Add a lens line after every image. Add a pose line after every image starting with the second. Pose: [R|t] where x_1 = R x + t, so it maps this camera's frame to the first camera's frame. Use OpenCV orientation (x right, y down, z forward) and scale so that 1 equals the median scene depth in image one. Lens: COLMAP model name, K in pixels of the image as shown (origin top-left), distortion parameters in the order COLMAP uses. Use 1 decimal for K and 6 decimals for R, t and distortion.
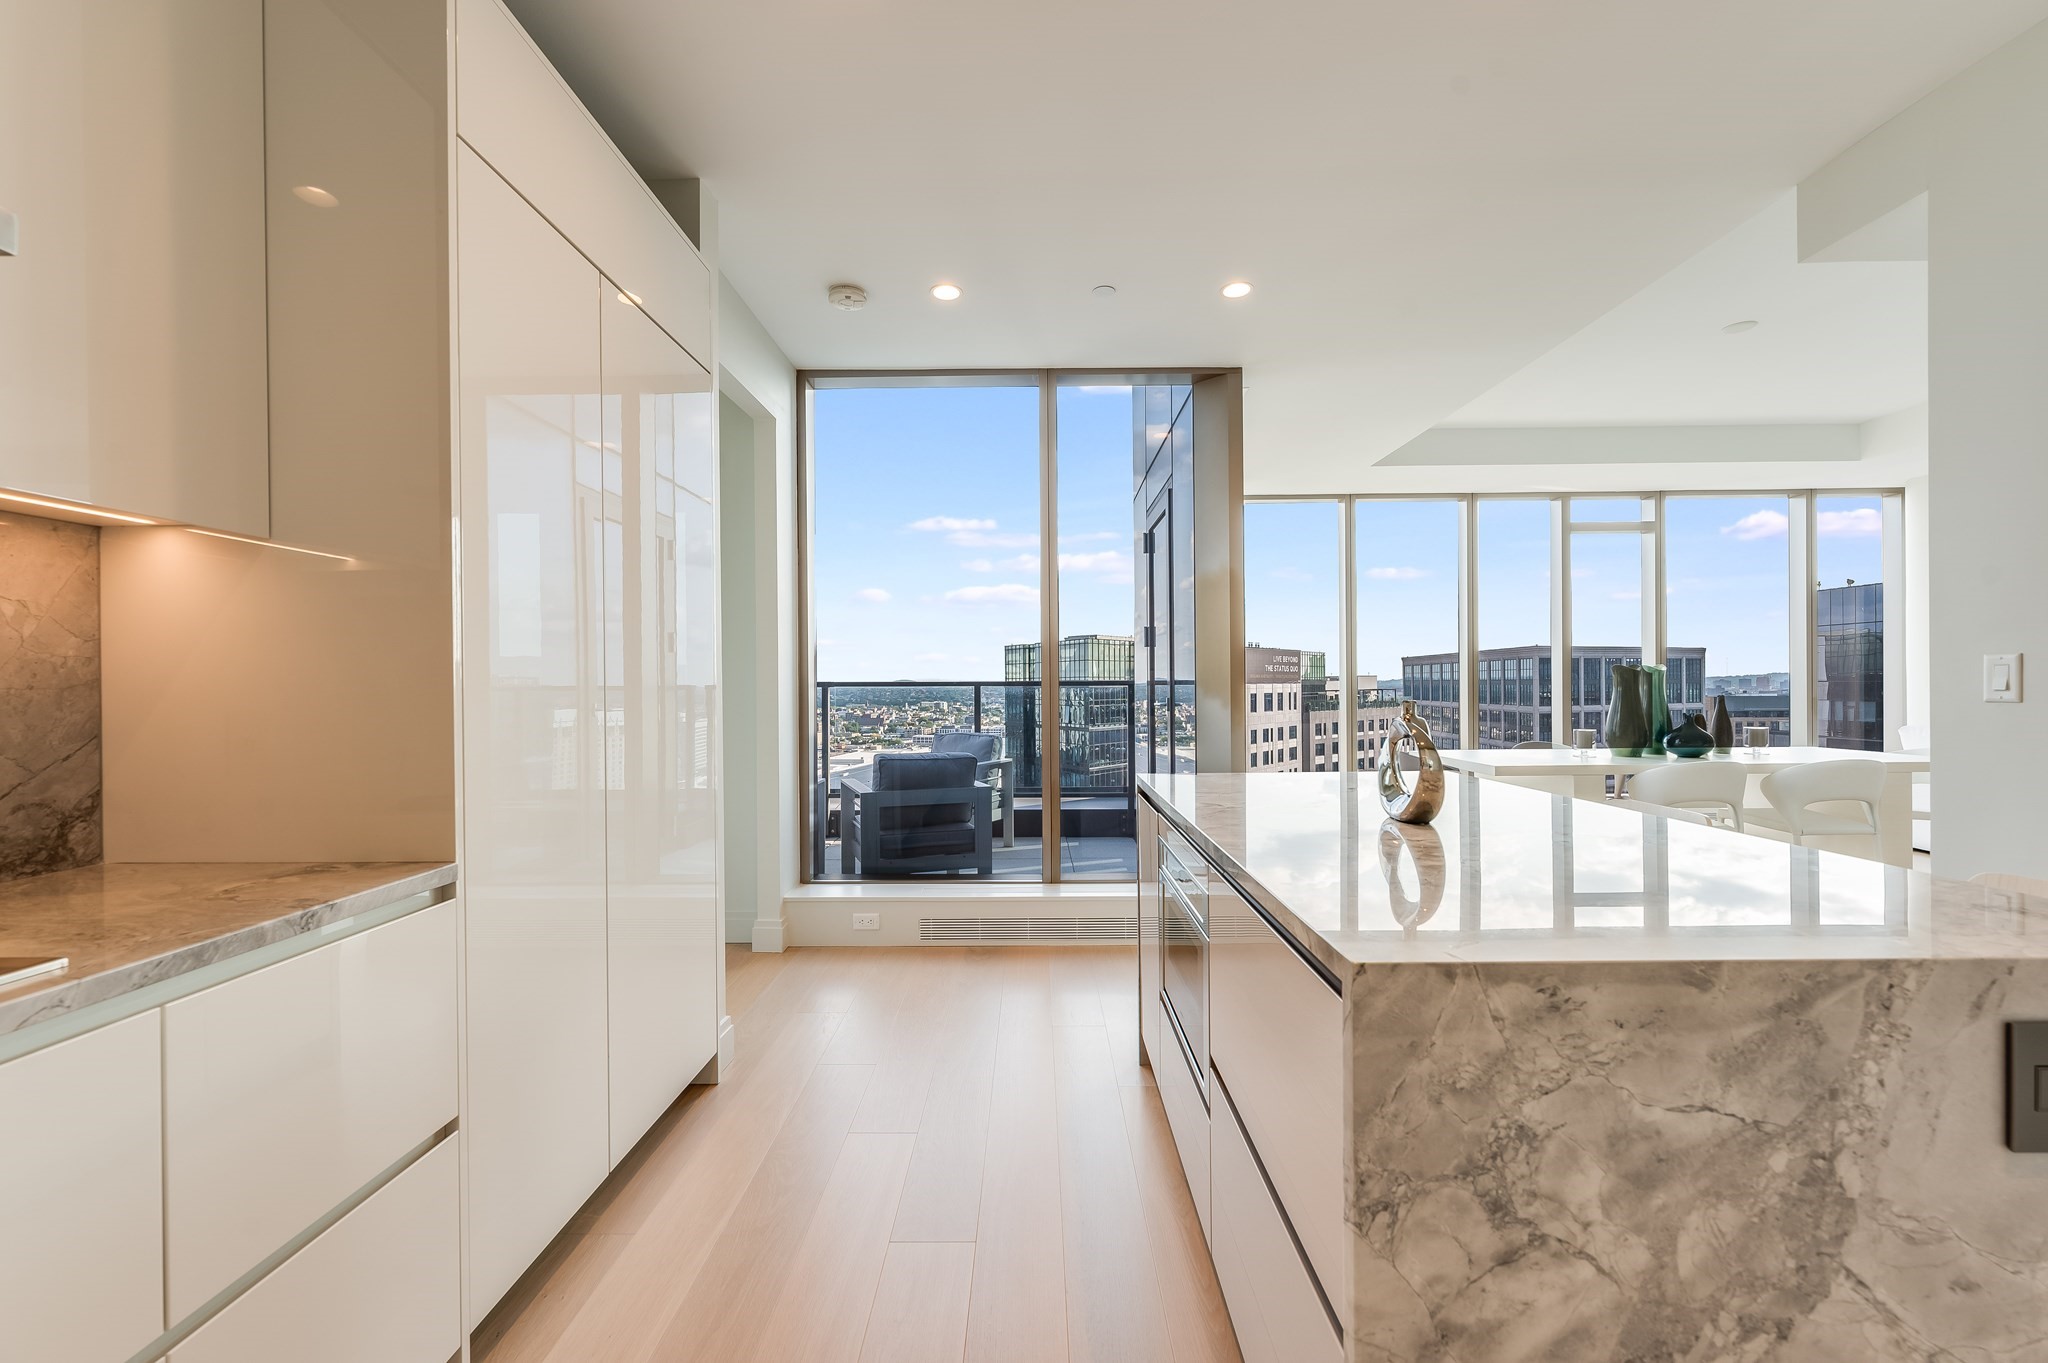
lens RADIAL K [[813.6, 0, 1026.0], [0, 813.6, 685.3], [0, 0, 1]] dist [0.000089, -0.000403]
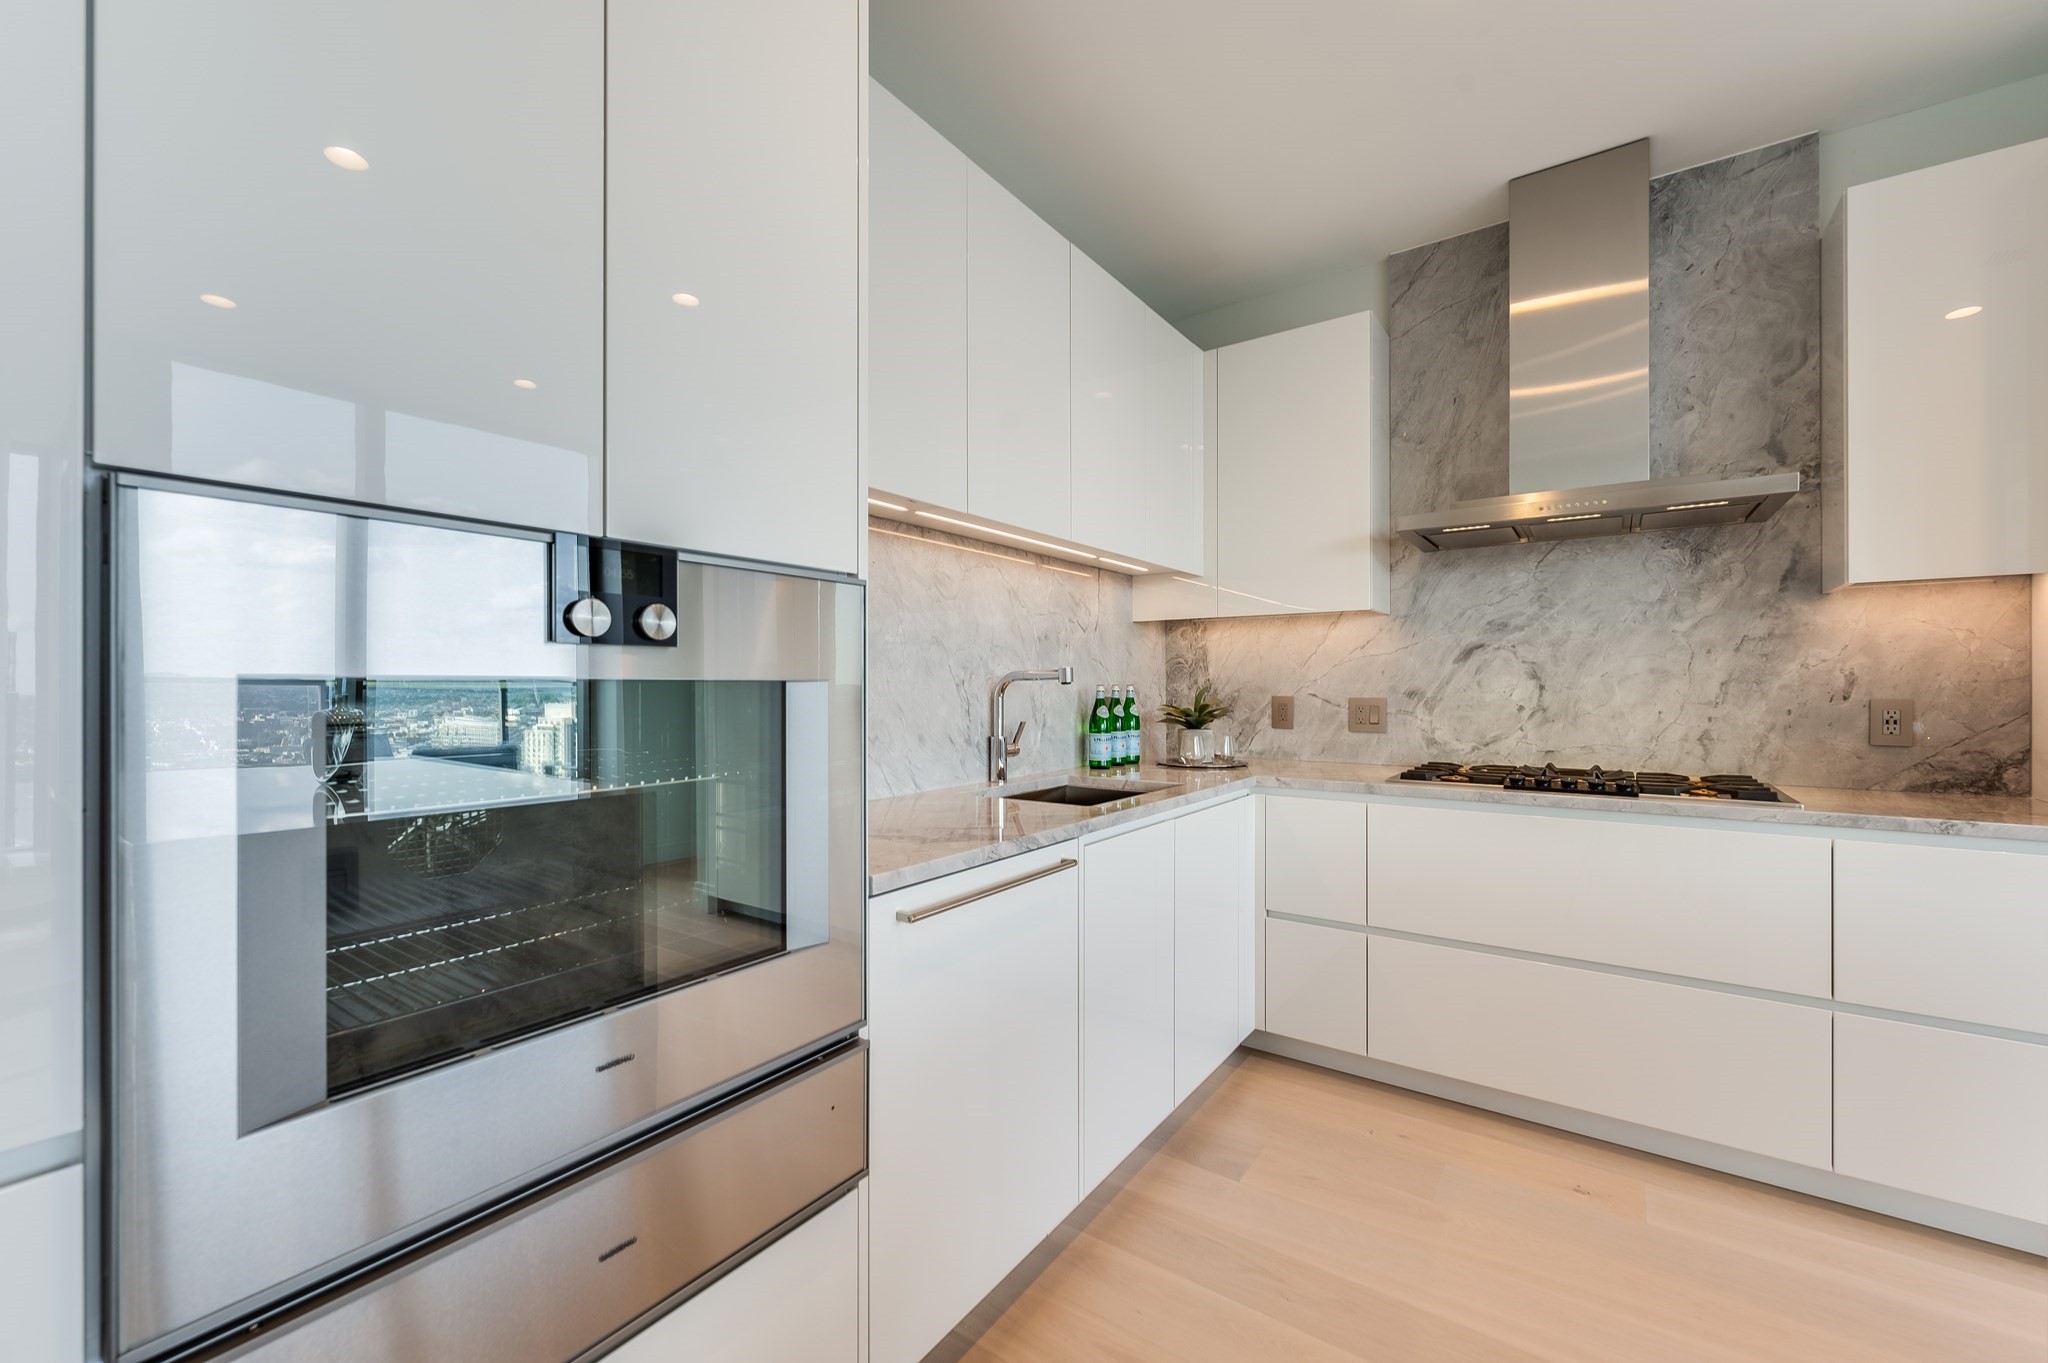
lens RADIAL K [[813.6, 0, 1026.0], [0, 813.6, 685.3], [0, 0, 1]] dist [0.000089, -0.000403]
pose [[-0.554604, 0.008835, -0.832068, 0.430416], [0.005822, 0.999960, 0.006738, -0.003868], [0.832094, -0.001107, -0.554633, 0.107980]]
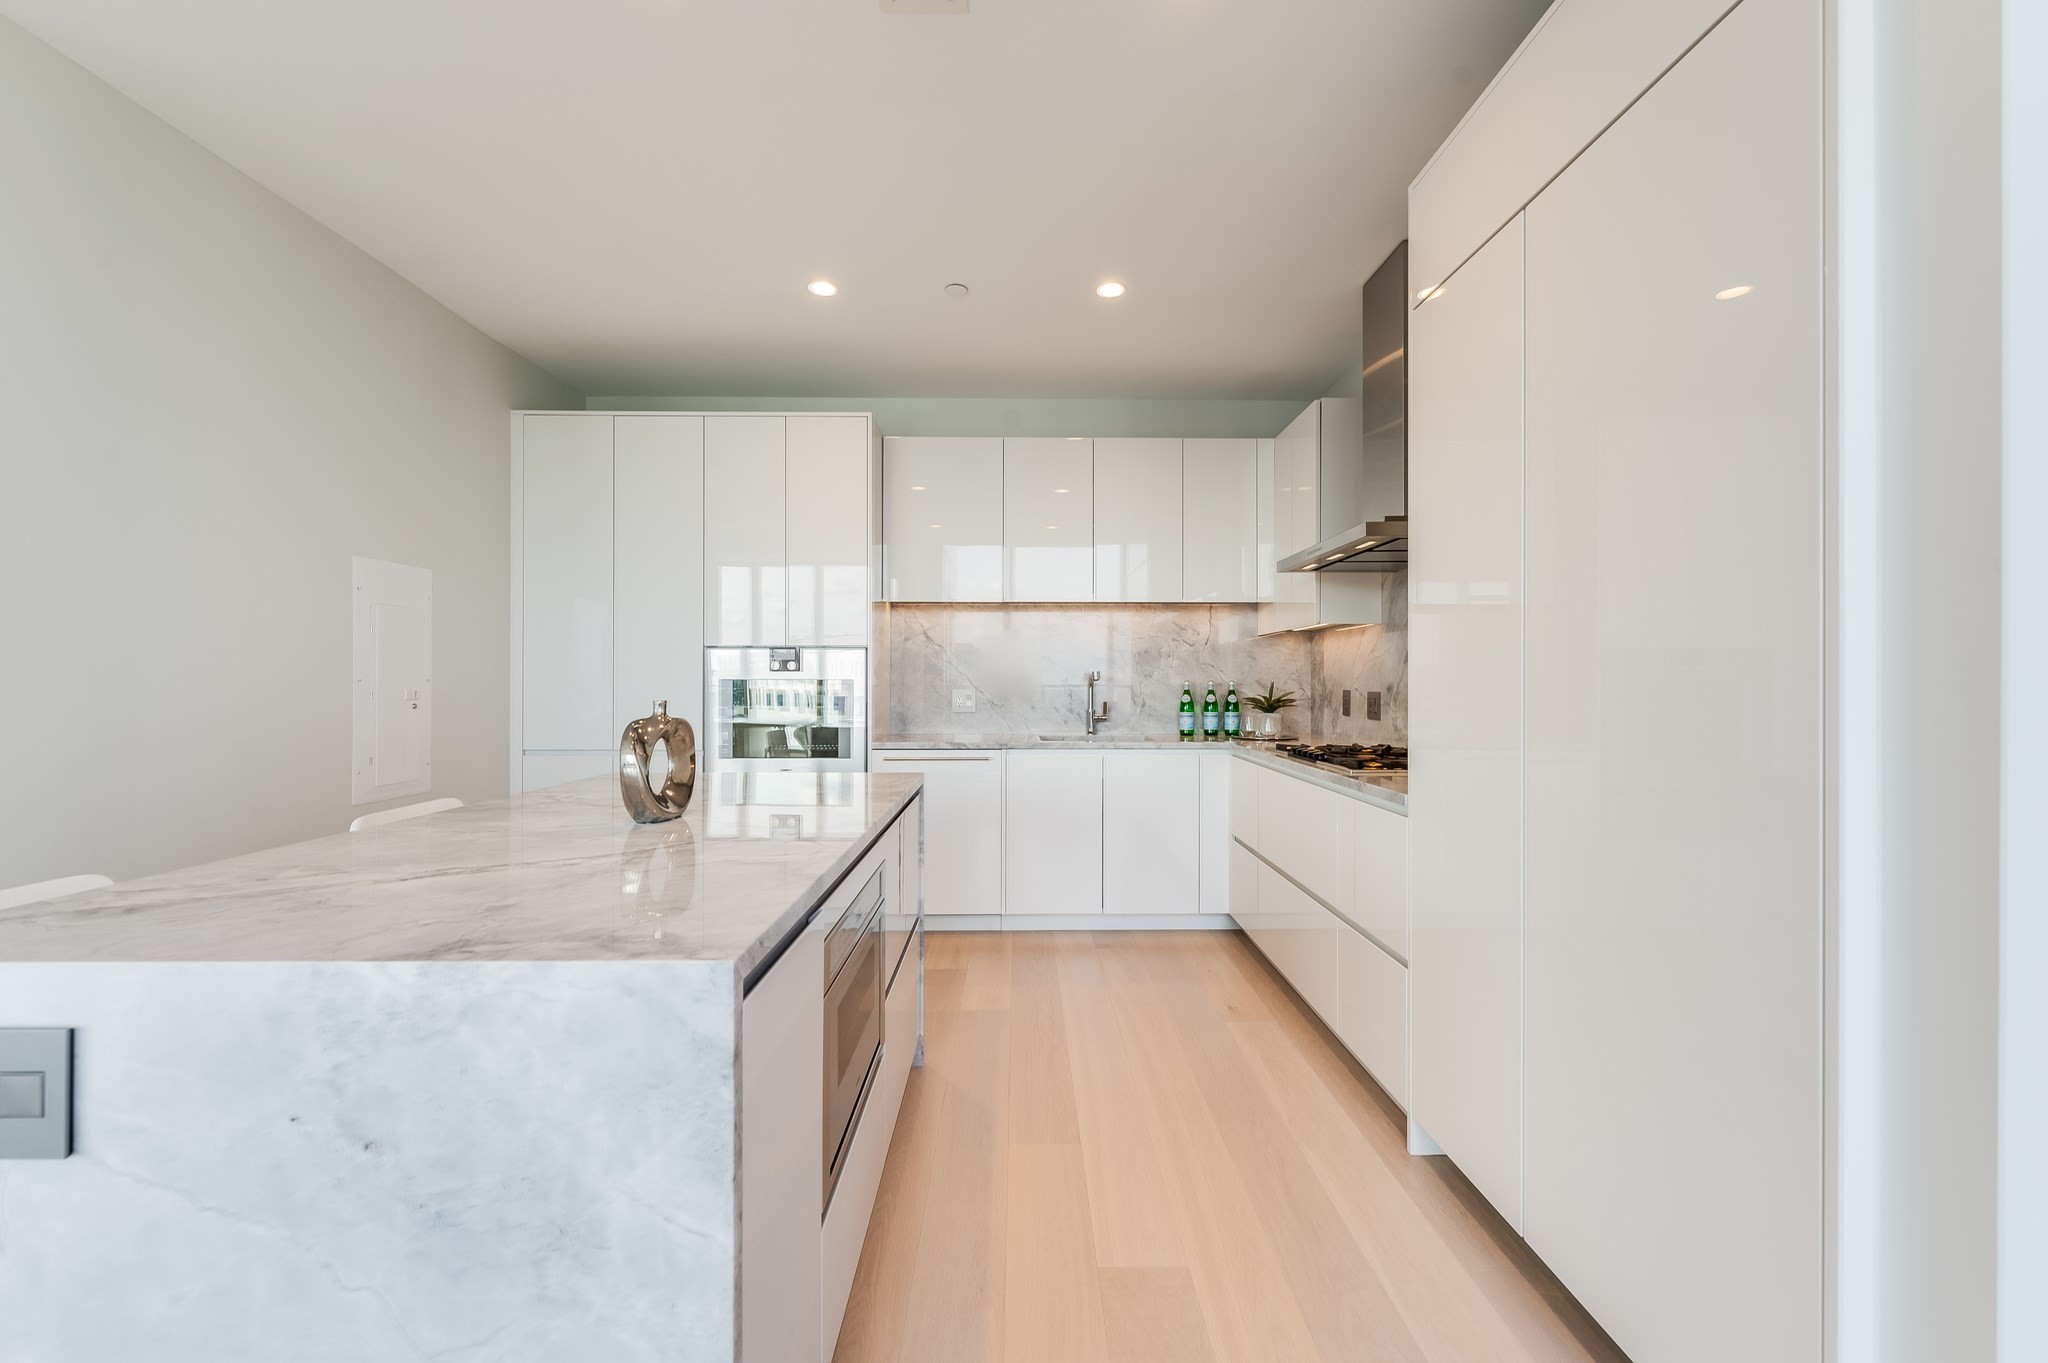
lens RADIAL K [[813.6, 0, 1026.0], [0, 813.6, 685.3], [0, 0, 1]] dist [0.000089, -0.000403]
pose [[-0.999112, 0.007044, -0.041548, 0.031709], [0.006692, 0.999941, 0.008598, -0.004261], [0.041606, 0.008312, -0.999100, 0.924711]]
